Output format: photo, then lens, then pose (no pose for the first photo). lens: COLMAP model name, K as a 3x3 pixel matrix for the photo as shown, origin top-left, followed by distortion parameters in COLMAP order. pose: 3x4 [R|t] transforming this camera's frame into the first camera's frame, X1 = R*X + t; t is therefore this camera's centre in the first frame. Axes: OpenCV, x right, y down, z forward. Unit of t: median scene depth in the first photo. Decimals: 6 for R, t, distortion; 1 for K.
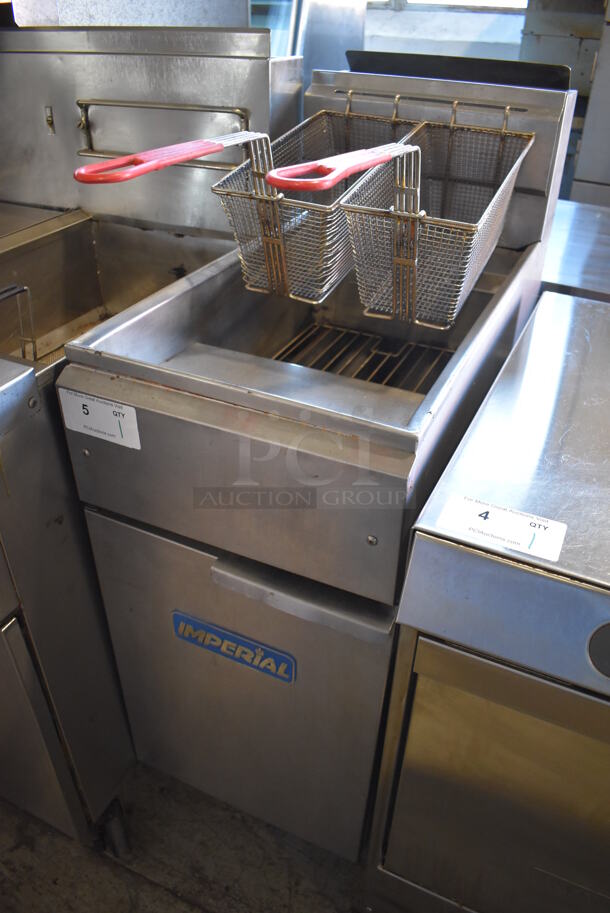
lens RADIAL K [[698.7, 0, 309.7], [0, 698.7, 457.1], [0, 0, 1]] dist [-0.084373, 0.008307]
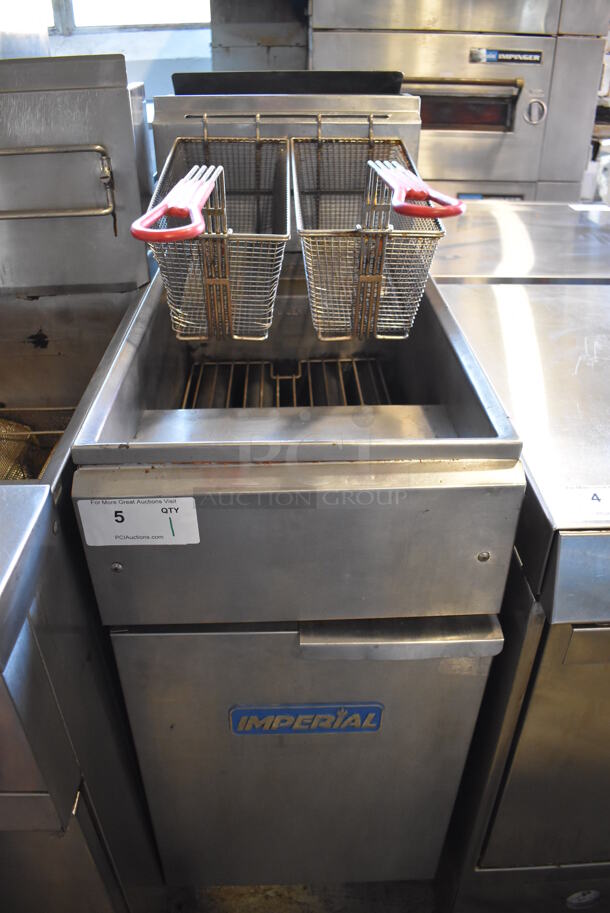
lens RADIAL K [[698.7, 0, 308.4], [0, 698.7, 457.4], [0, 0, 1]] dist [-0.084373, 0.008307]
pose [[0.891628, -0.262811, 0.368686, -0.345491], [0.270352, 0.962227, 0.032086, -0.086324], [-0.363192, 0.071066, 0.929000, 0.123633]]
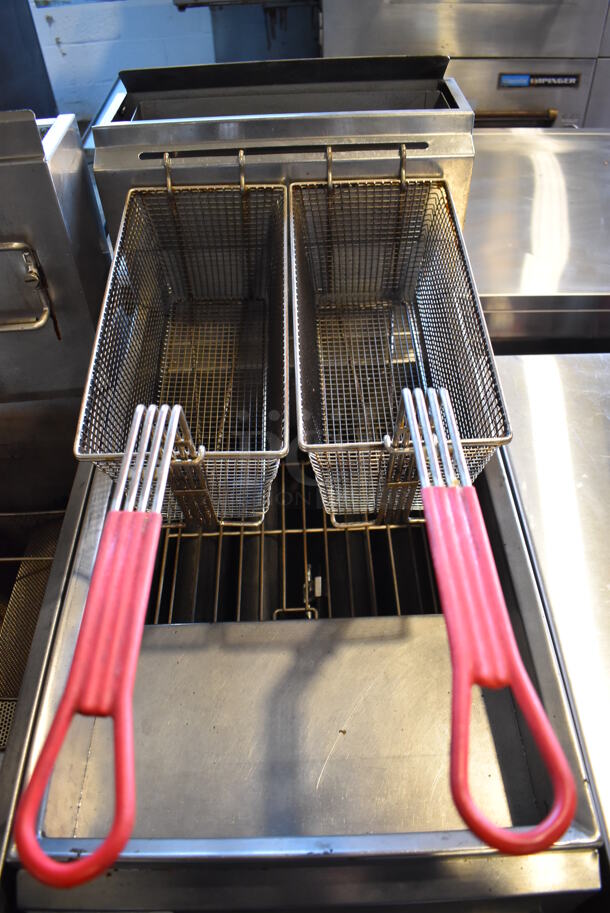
lens RADIAL K [[698.7, 0, 310.6], [0, 698.7, 454.7], [0, 0, 1]] dist [-0.084373, 0.008307]
pose [[0.893619, -0.359818, 0.268284, -0.118016], [0.290679, 0.919421, 0.264897, -0.489767], [-0.341981, -0.158732, 0.926204, 0.348771]]
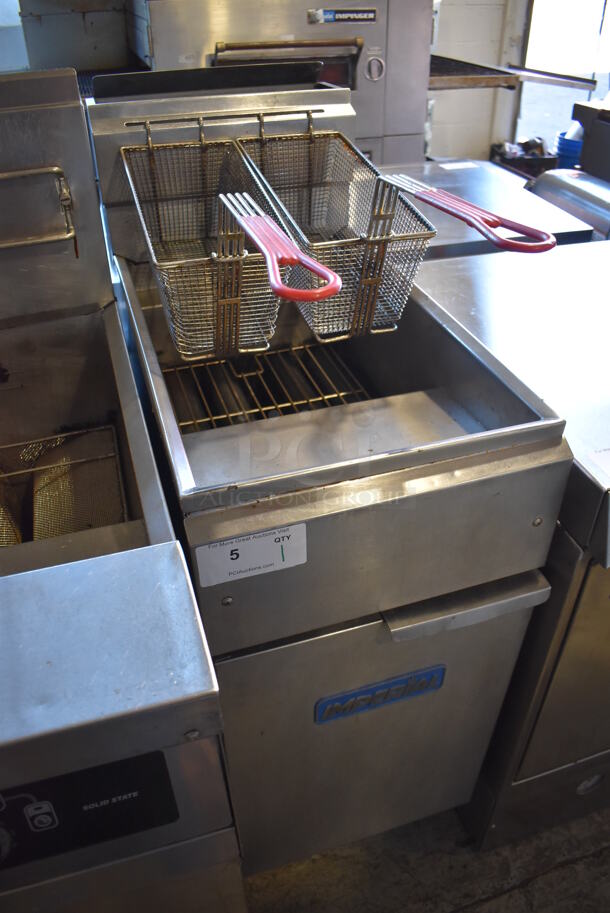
lens RADIAL K [[698.7, 0, 305.0], [0, 698.7, 457.3], [0, 0, 1]] dist [-0.084373, 0.008307]
pose [[0.732199, -0.427127, 0.530516, -0.560282], [0.402551, 0.899703, 0.168780, -0.241223], [-0.549397, 0.089978, 0.830702, 0.195367]]
